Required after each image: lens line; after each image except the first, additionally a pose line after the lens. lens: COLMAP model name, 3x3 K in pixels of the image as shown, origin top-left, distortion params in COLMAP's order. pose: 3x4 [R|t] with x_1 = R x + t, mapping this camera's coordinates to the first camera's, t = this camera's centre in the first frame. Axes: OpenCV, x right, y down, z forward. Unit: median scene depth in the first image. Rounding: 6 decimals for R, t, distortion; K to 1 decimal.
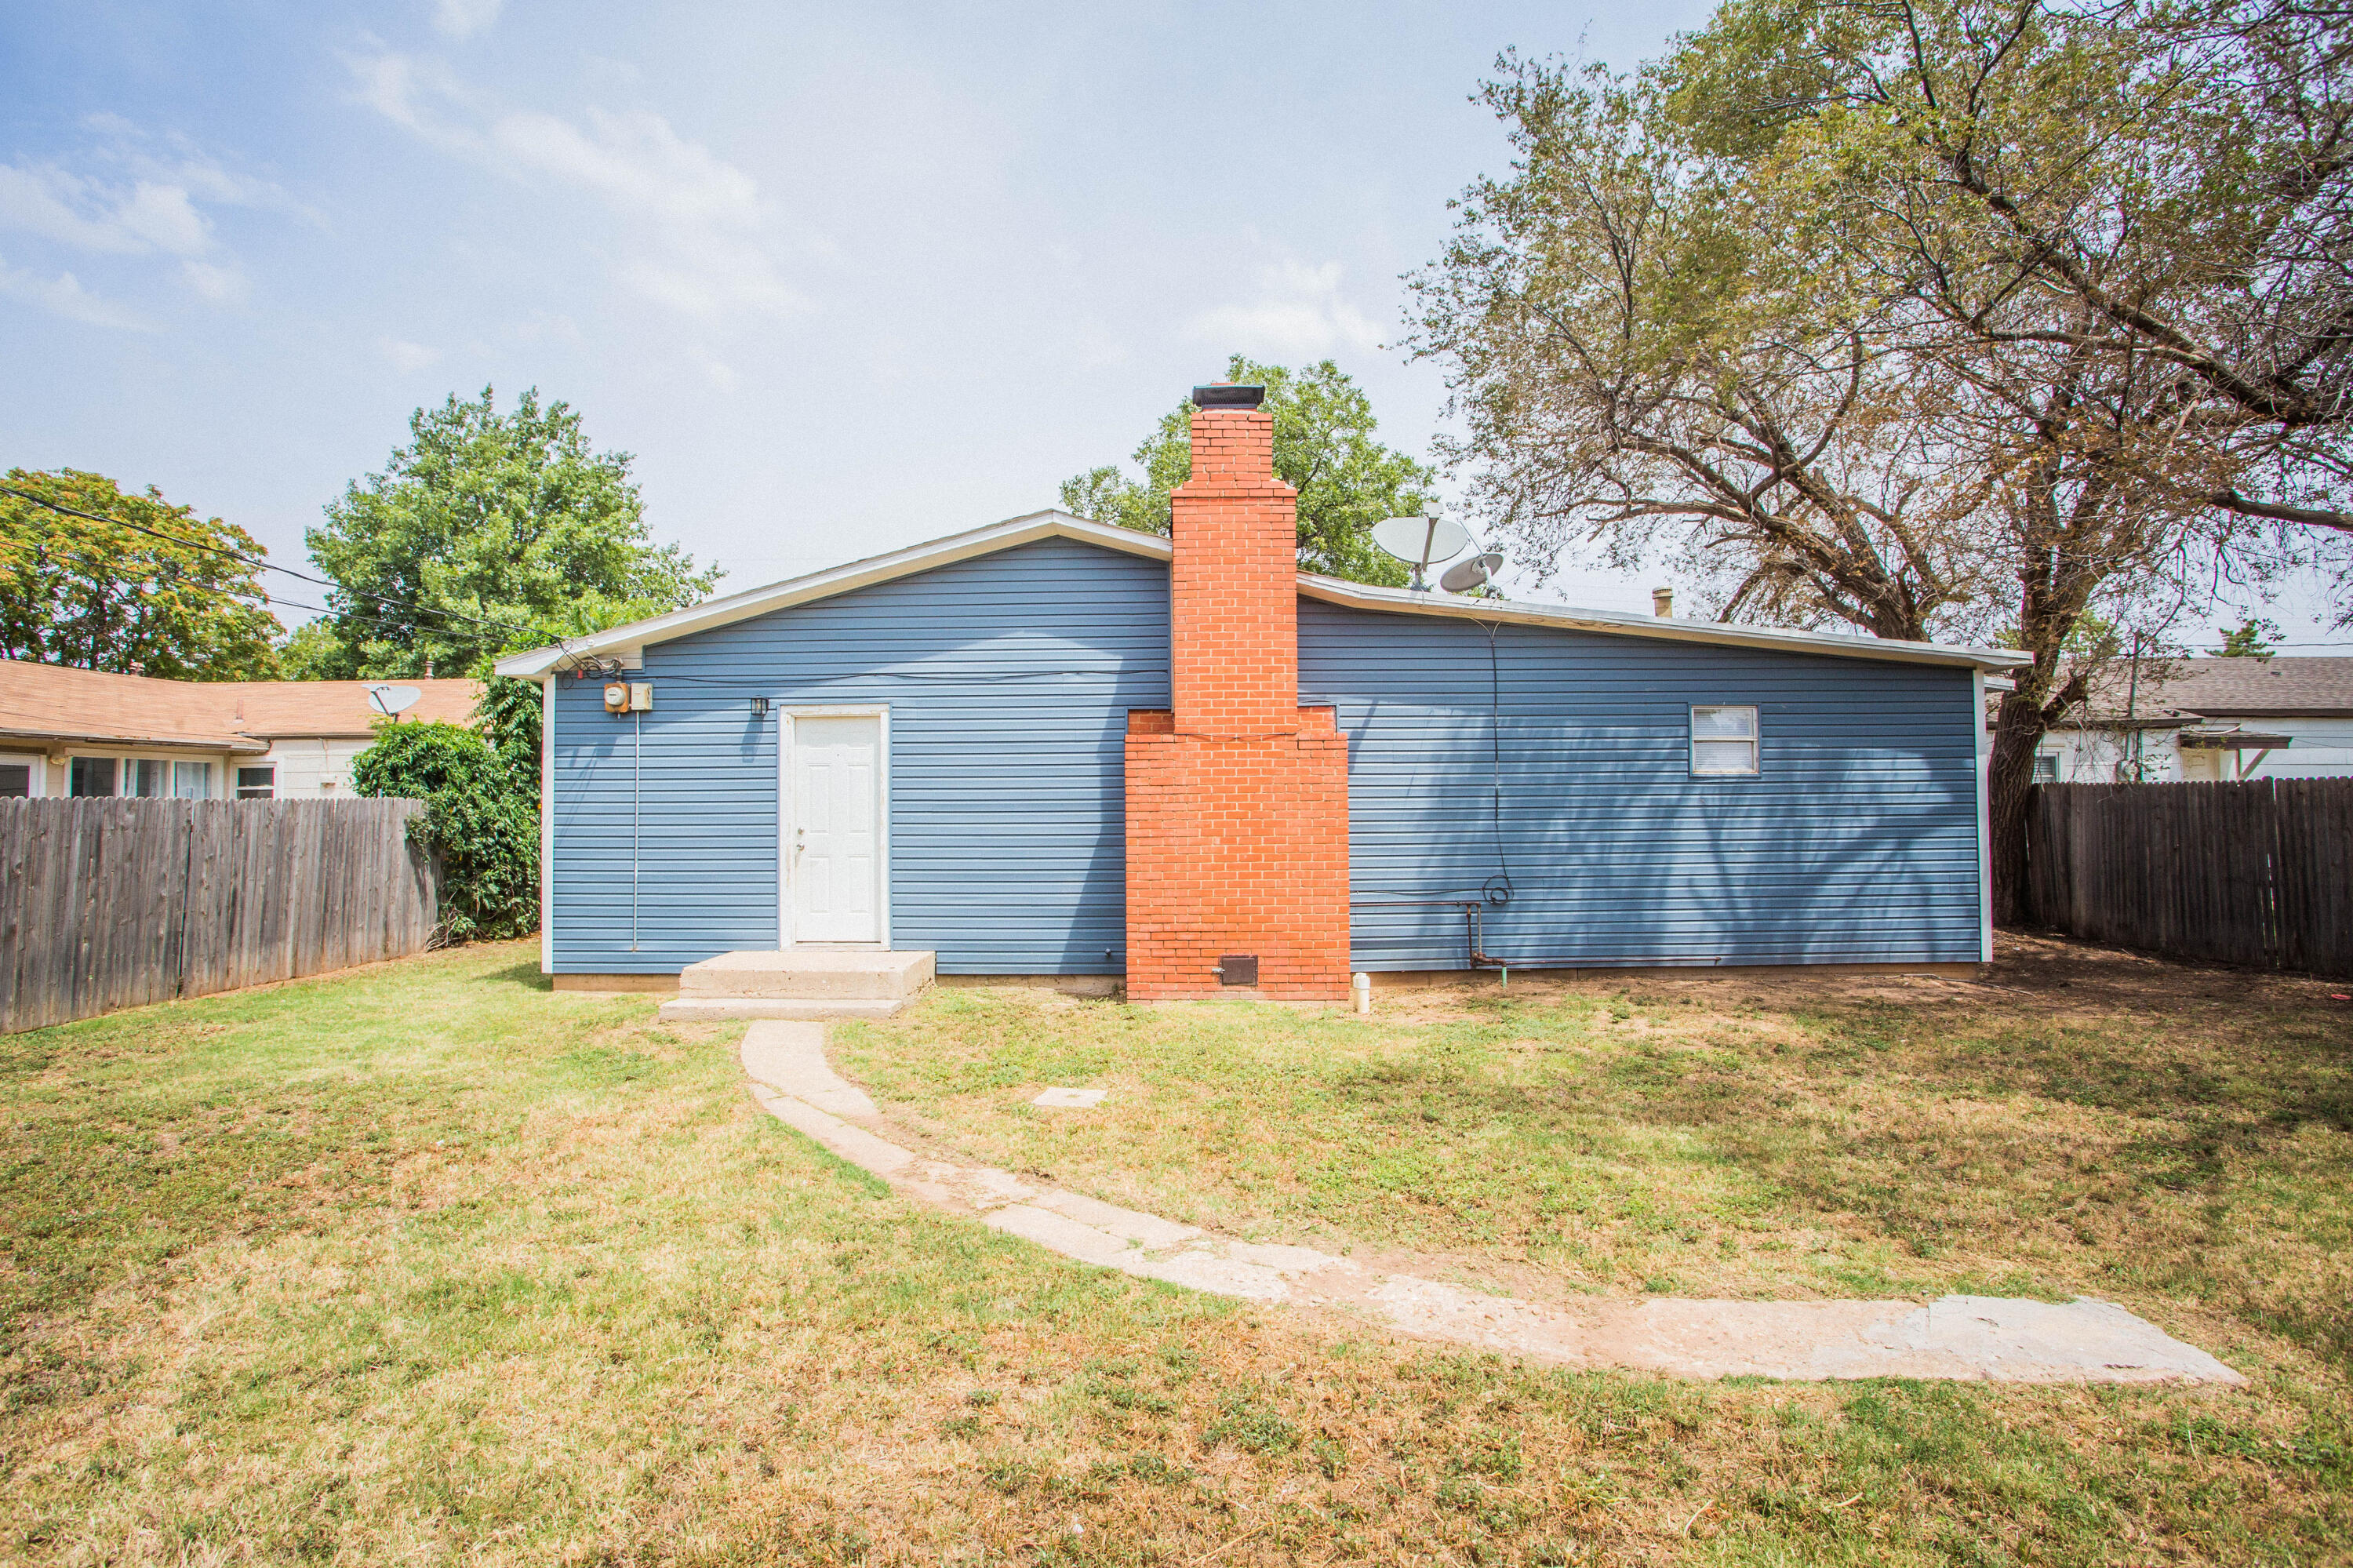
lens RADIAL K [[1139.0, 0, 1169.8], [0, 1139.0, 770.5], [0, 0, 1]] dist [-0.061261, 0.023673]
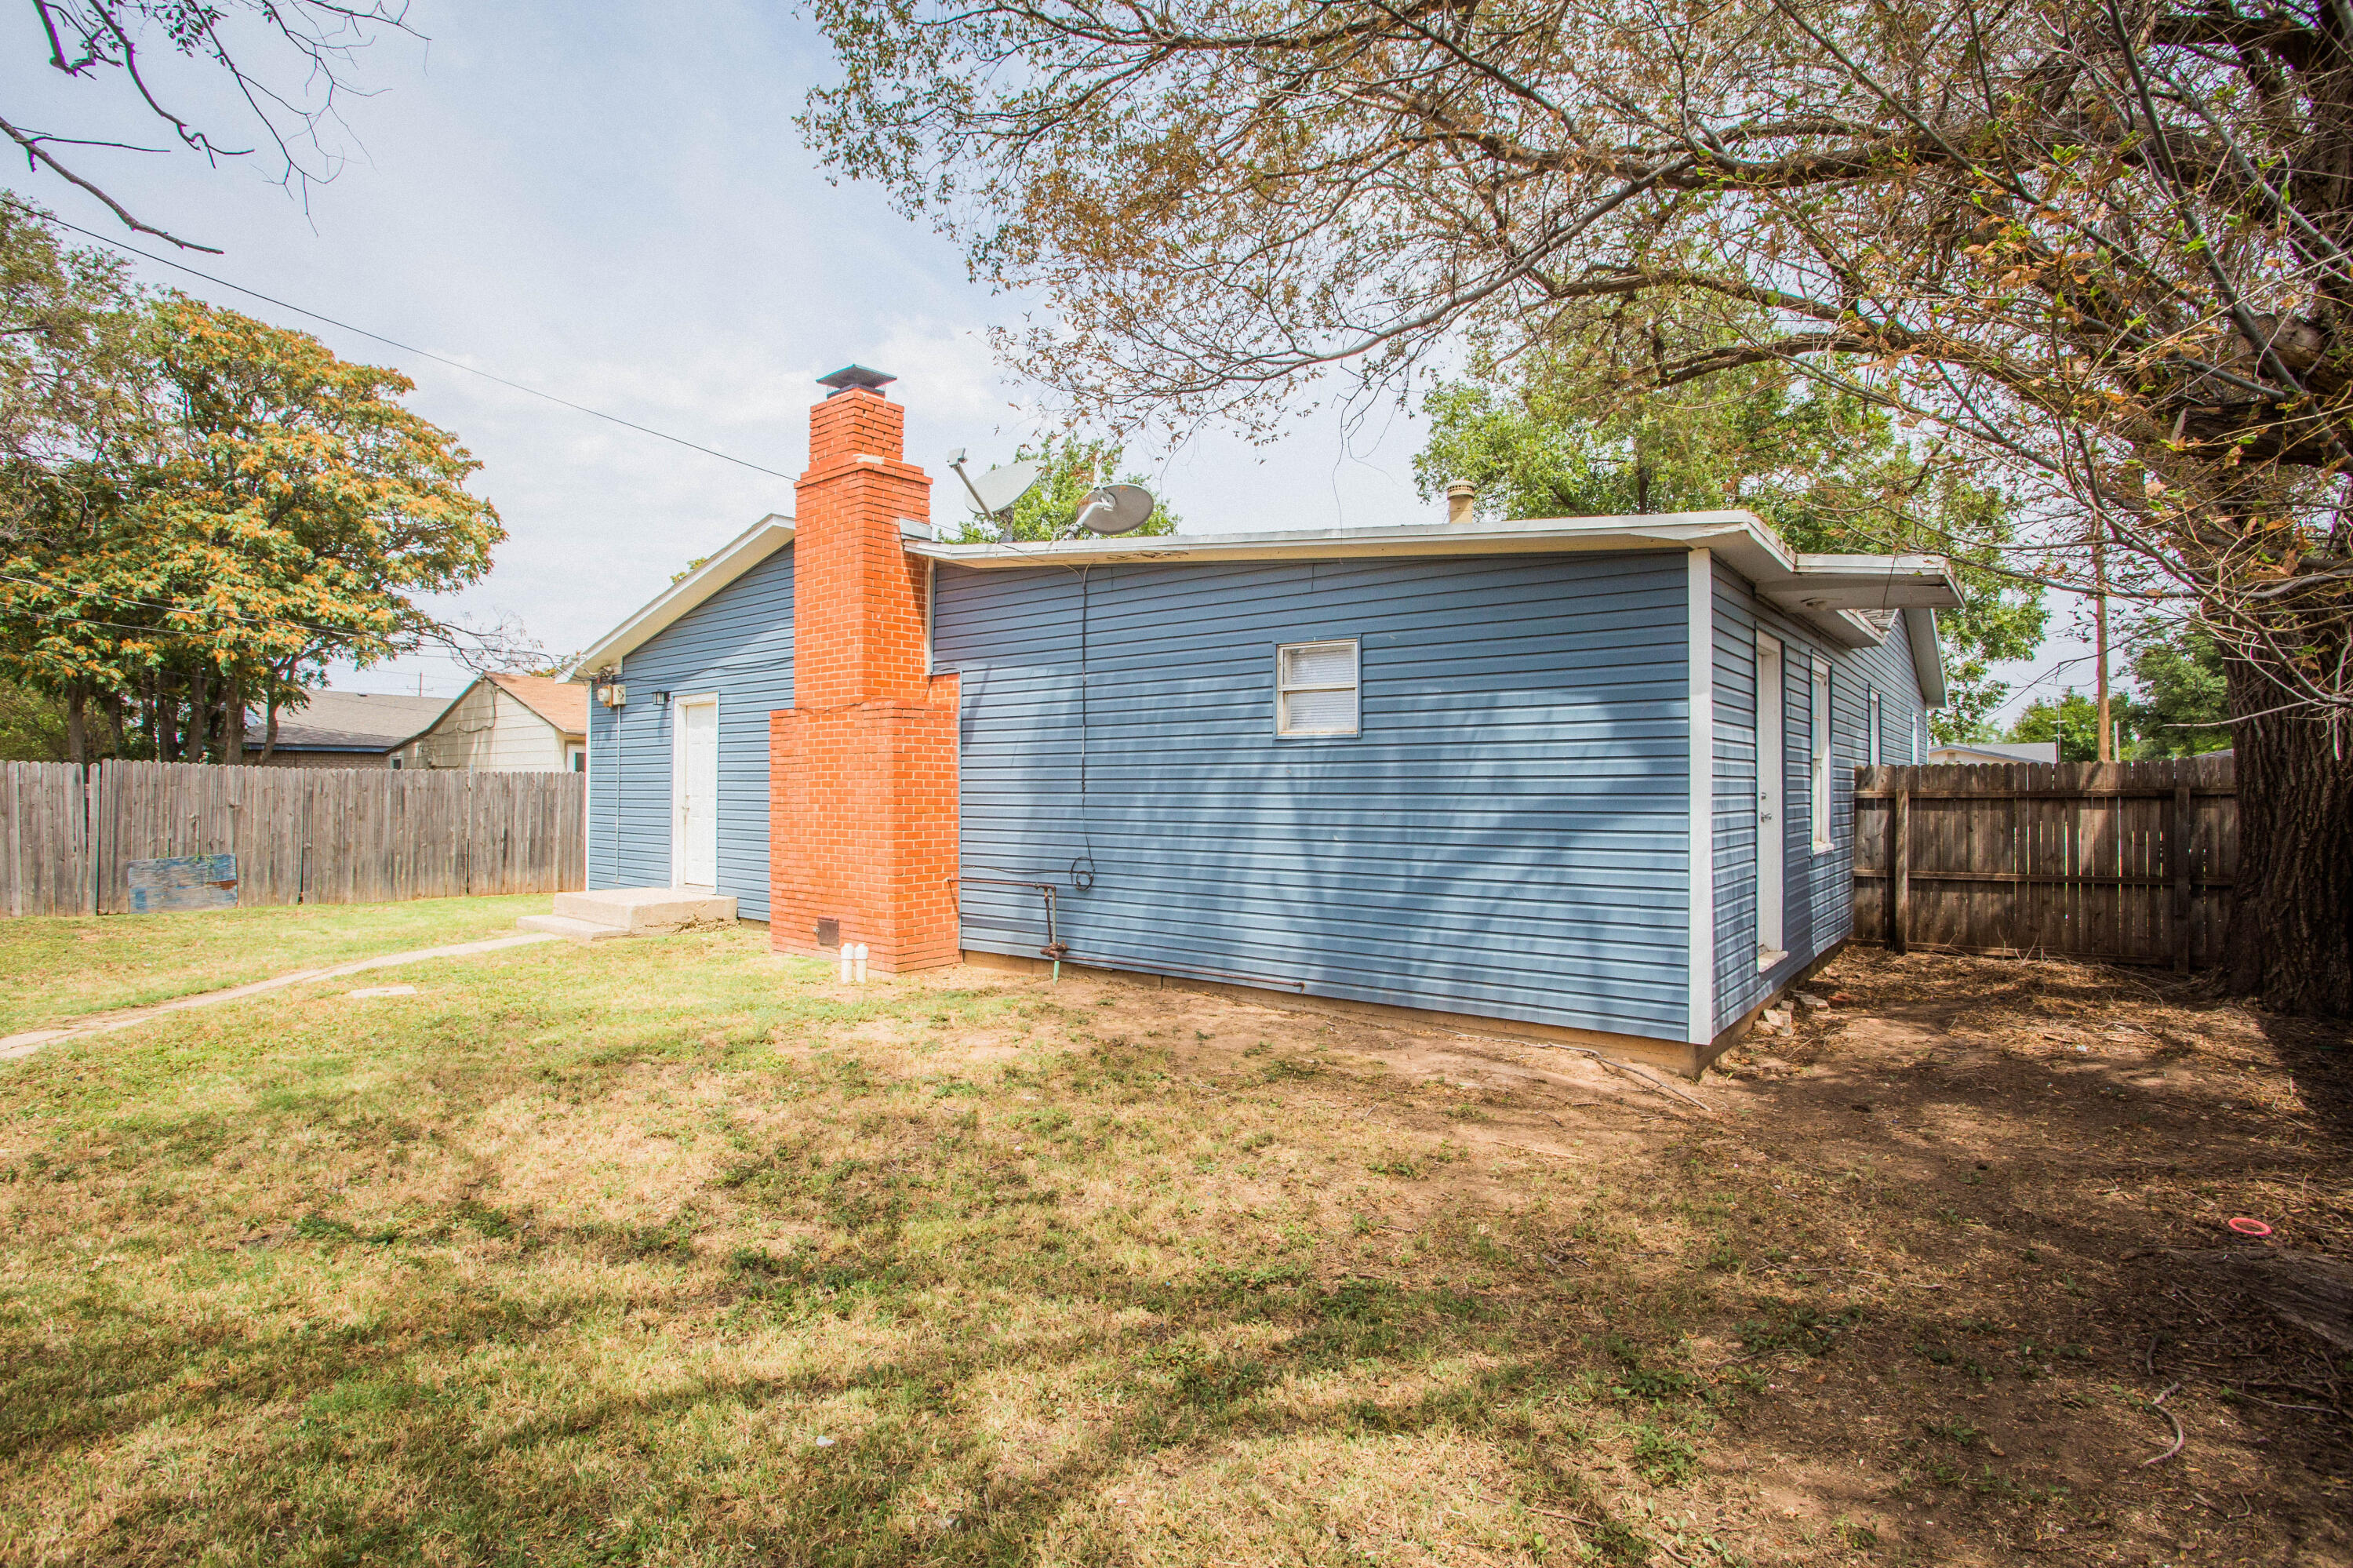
lens RADIAL K [[1139.0, 0, 1176.5], [0, 1139.0, 785.7], [0, 0, 1]] dist [-0.061261, 0.023673]
pose [[0.783034, 0.007484, -0.621933, 0.888225], [0.007571, 0.999739, 0.021563, 0.019204], [0.621932, -0.021594, 0.782773, 0.360338]]
